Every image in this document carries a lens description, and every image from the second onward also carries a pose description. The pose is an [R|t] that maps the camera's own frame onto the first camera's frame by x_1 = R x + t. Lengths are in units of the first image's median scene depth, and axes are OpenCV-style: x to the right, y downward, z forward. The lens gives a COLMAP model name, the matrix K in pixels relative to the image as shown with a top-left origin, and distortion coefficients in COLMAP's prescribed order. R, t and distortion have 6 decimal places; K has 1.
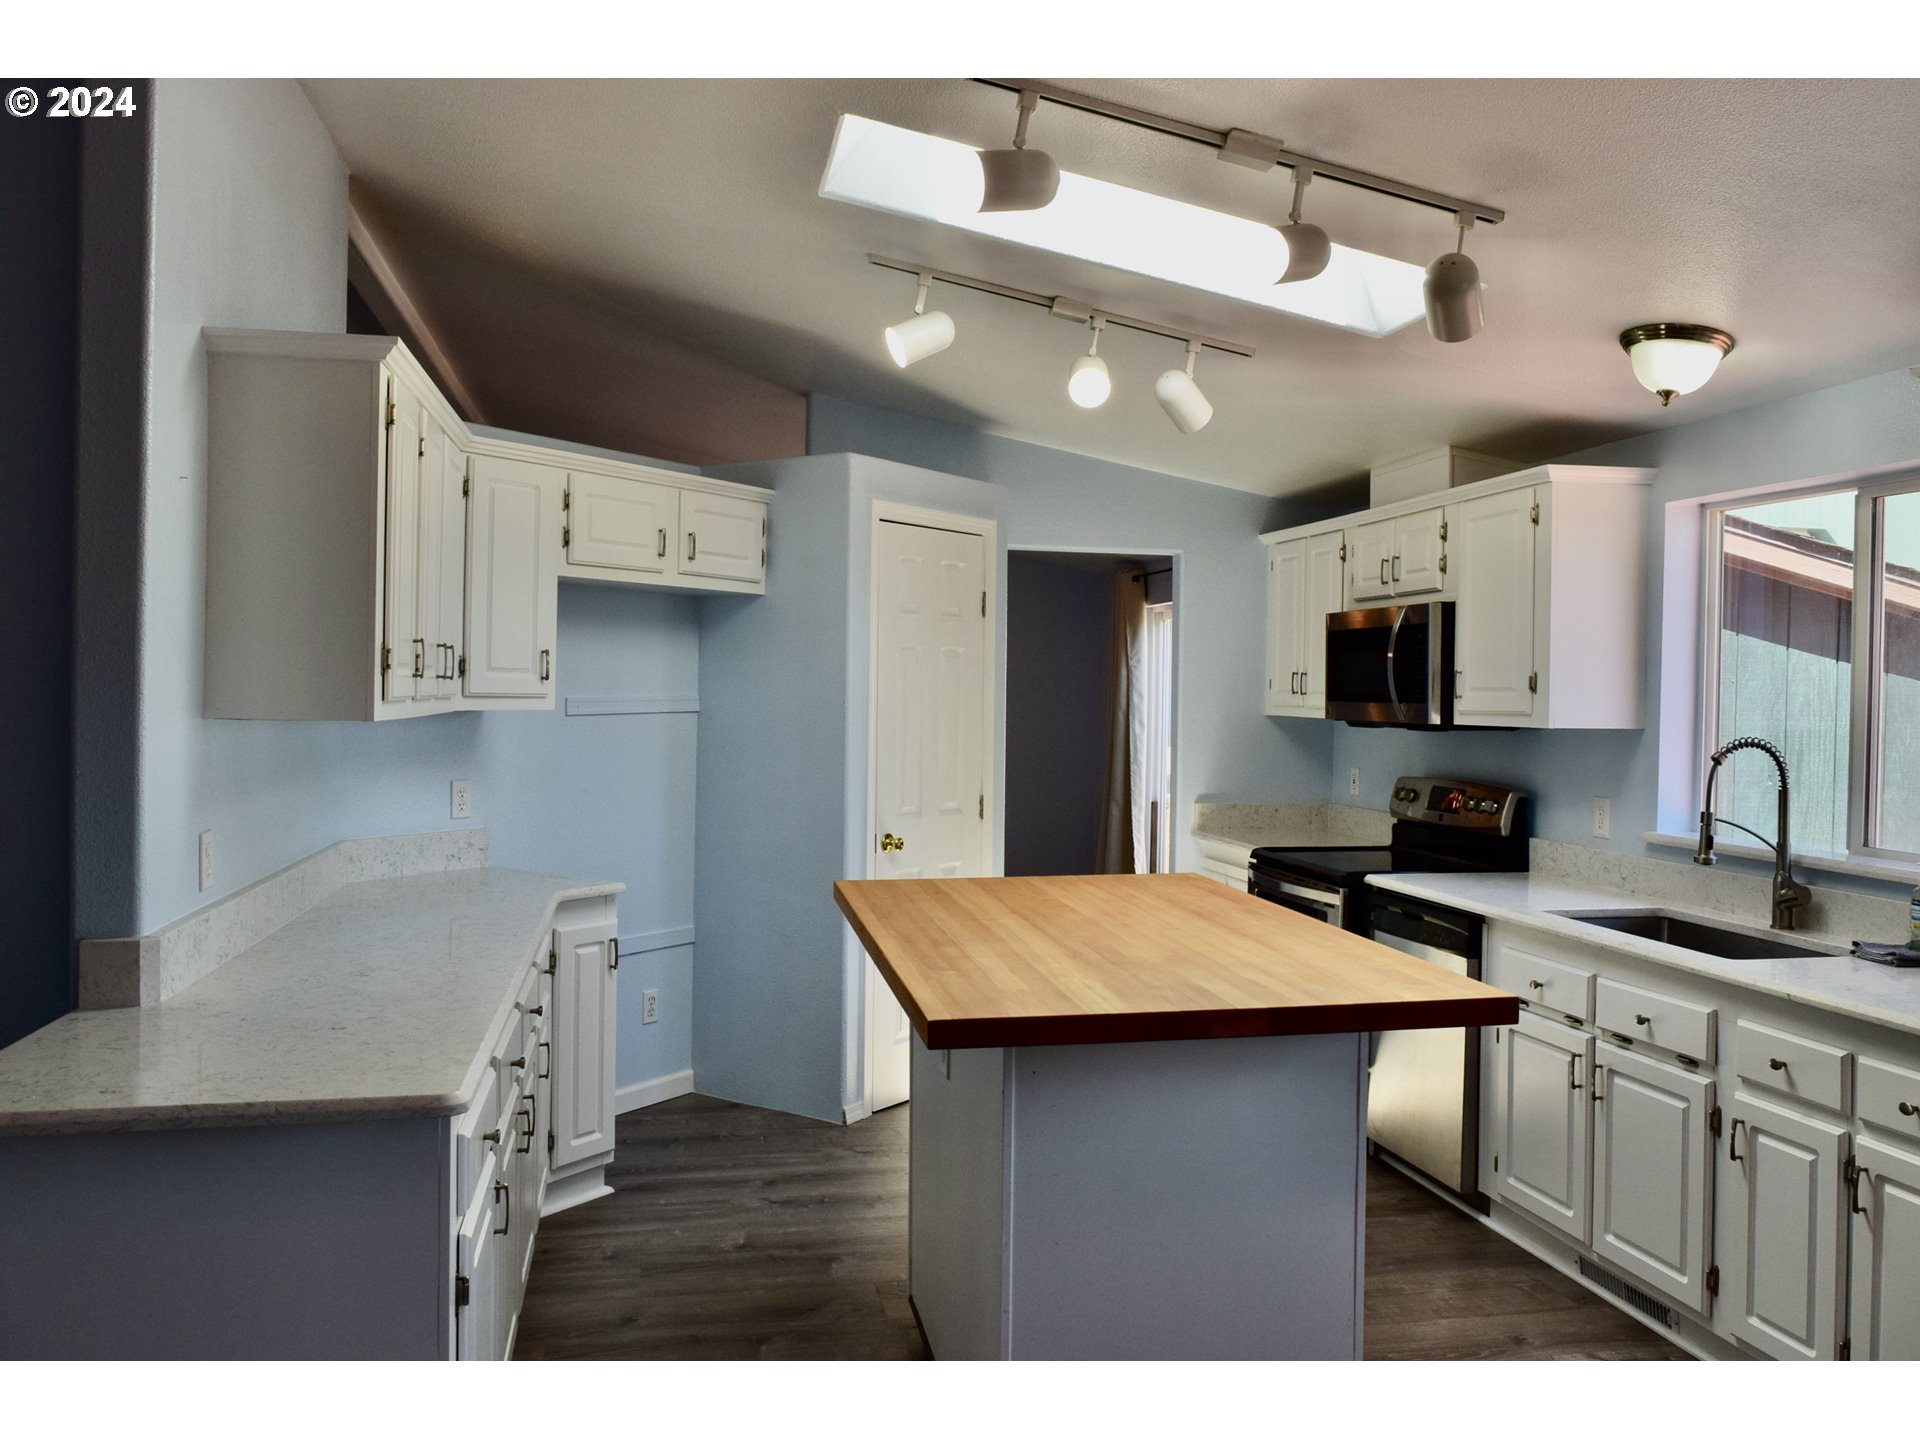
lens RADIAL K [[1494.9, 0, 960.0], [0, 1494.9, 720.0], [0, 0, 1]] dist [-0.011226, 0.007326]
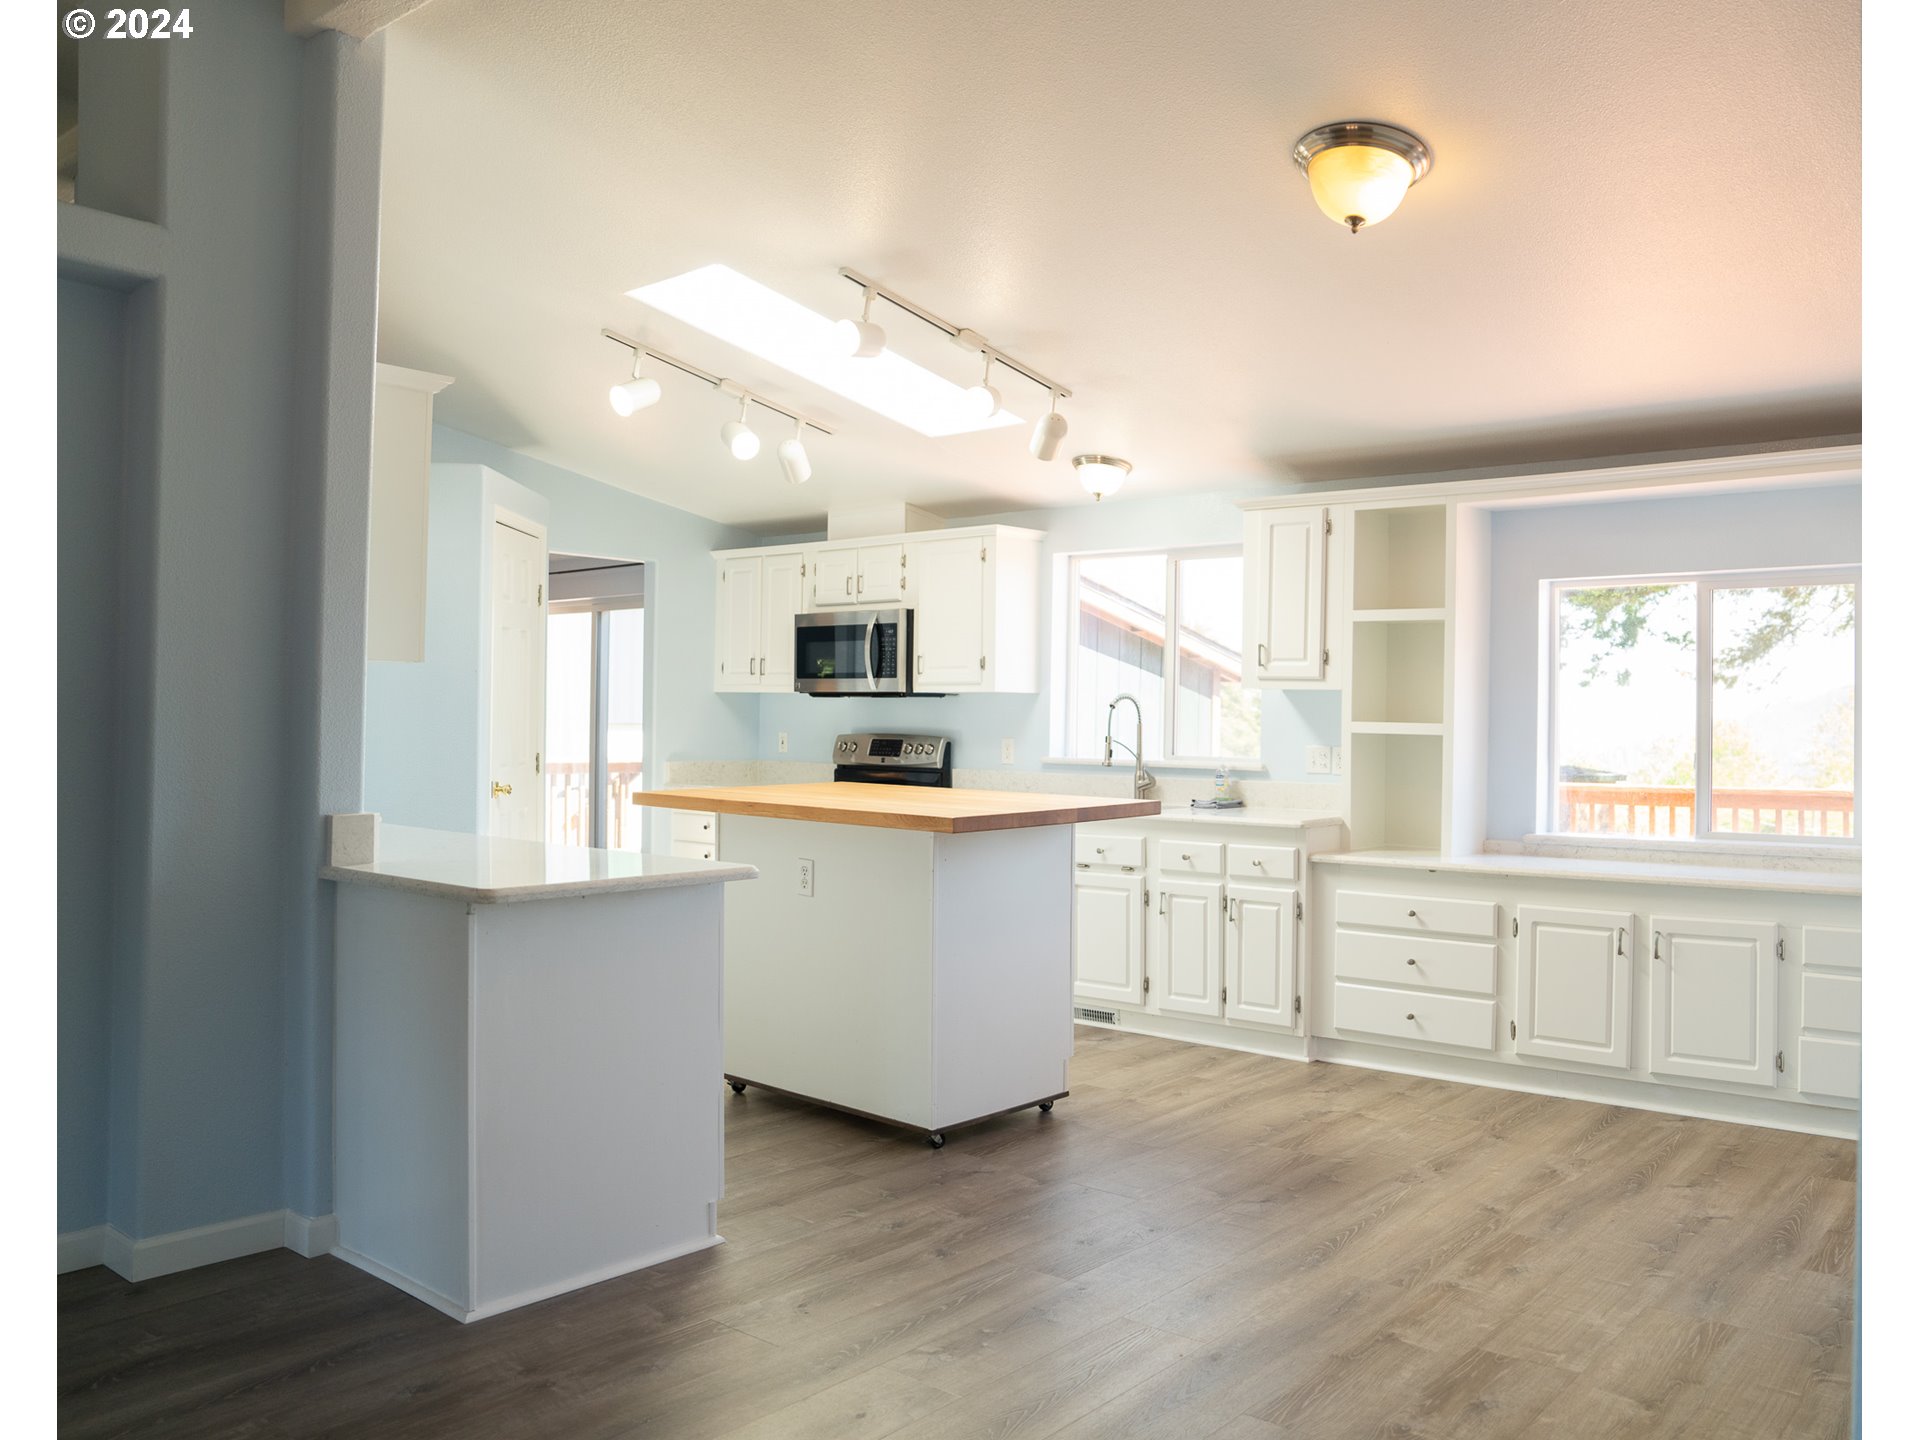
lens RADIAL K [[1491.9, 0, 1145.0], [0, 1491.9, 719.2], [0, 0, 1]] dist [-0.093277, 0.002633]
pose [[0.742158, -0.004996, 0.670206, -0.538067], [0.011721, 0.999916, -0.005526, 0.044845], [-0.670122, 0.011957, 0.742155, -0.269082]]
